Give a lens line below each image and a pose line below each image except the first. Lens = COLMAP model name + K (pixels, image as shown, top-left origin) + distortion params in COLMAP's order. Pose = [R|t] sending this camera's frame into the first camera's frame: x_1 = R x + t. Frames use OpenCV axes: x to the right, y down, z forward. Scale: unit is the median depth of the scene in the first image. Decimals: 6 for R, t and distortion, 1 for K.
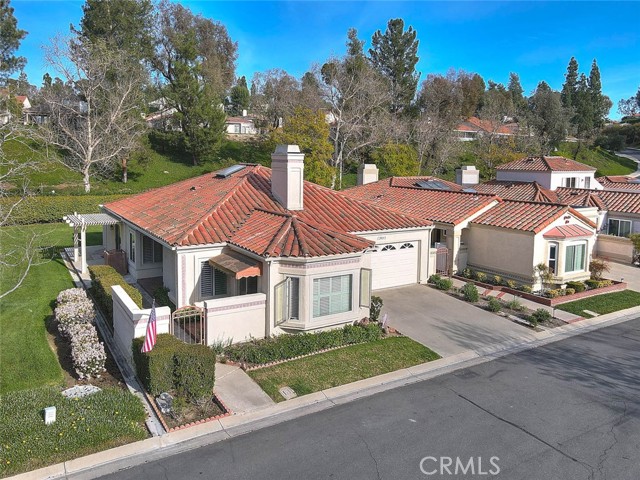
lens RADIAL K [[494.7, 0, 320.0], [0, 494.7, 240.0], [0, 0, 1]] dist [0.005541, 0.002559]
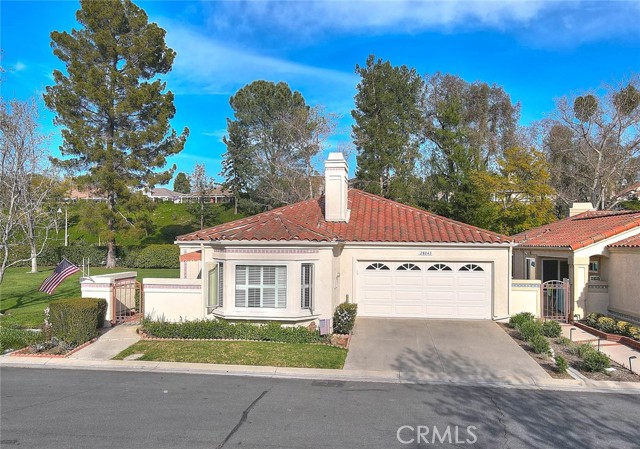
lens RADIAL K [[509.2, 0, 321.2], [0, 509.2, 275.3], [0, 0, 1]] dist [0.004058, 0.006031]
pose [[0.779126, 0.024150, -0.626402, 0.669020], [-0.095835, 0.992100, -0.080952, 0.149974], [0.619498, 0.123103, 0.775286, 0.326650]]
